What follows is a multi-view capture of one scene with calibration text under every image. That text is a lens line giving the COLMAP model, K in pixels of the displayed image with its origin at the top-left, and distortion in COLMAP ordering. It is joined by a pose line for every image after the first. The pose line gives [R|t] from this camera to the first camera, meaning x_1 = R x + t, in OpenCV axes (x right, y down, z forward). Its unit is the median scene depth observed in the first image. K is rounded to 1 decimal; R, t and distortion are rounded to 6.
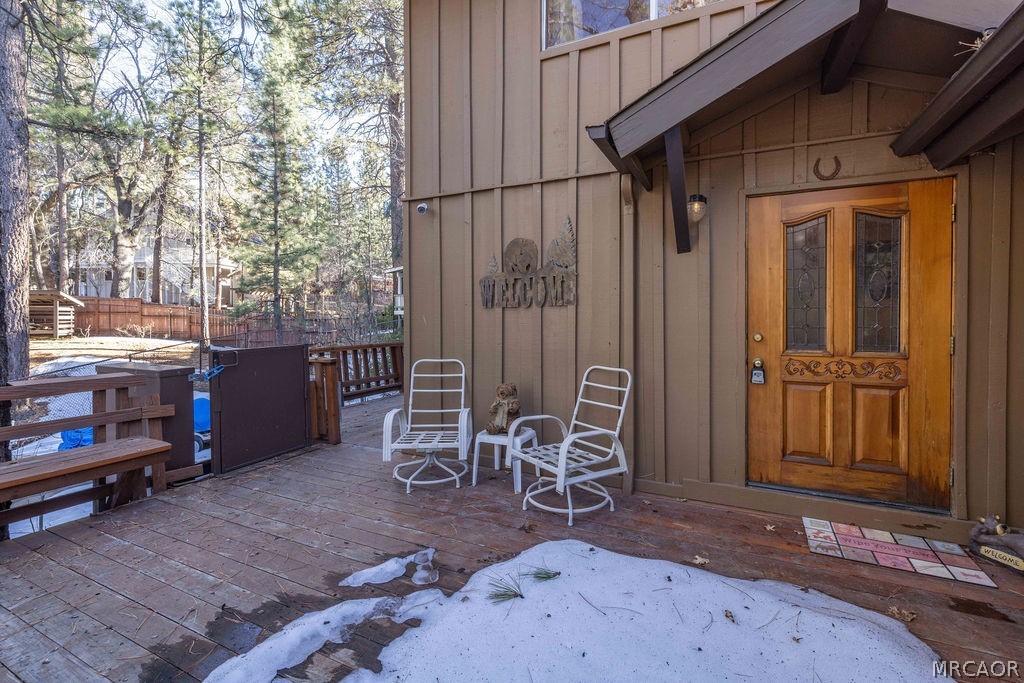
lens RADIAL K [[446.8, 0, 525.0], [0, 446.8, 319.2], [0, 0, 1]] dist [-0.001745, -0.000559]
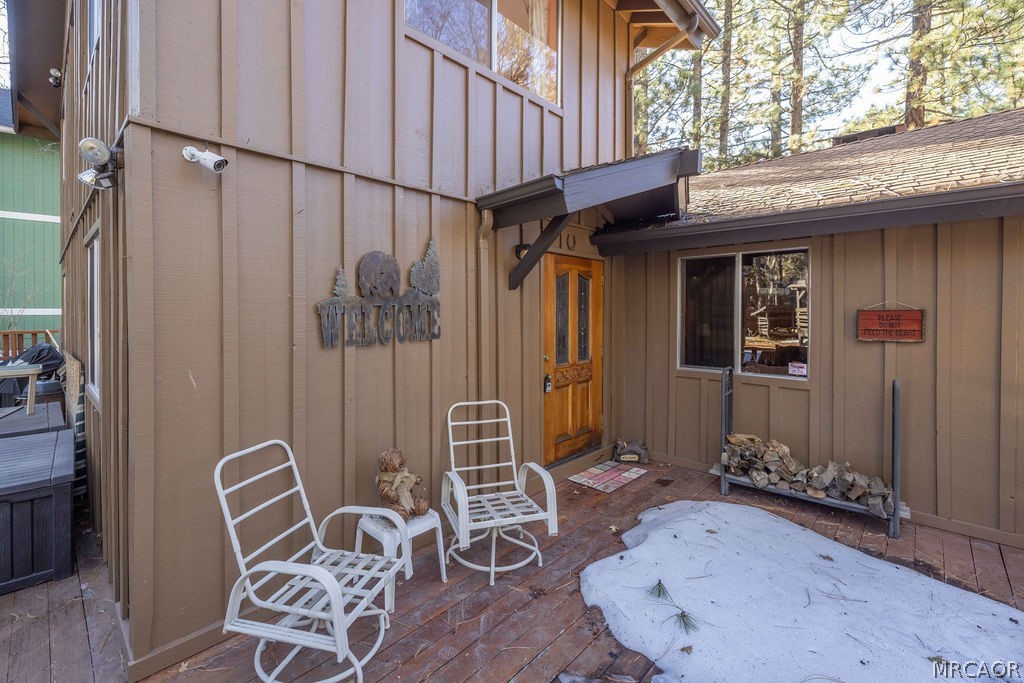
lens RADIAL K [[446.8, 0, 515.7], [0, 446.8, 314.4], [0, 0, 1]] dist [-0.001745, -0.000559]
pose [[0.314303, -0.003715, 0.949316, -0.868501], [0.007793, 0.999969, 0.001333, -0.101903], [-0.949291, 0.006980, 0.314322, 0.743376]]
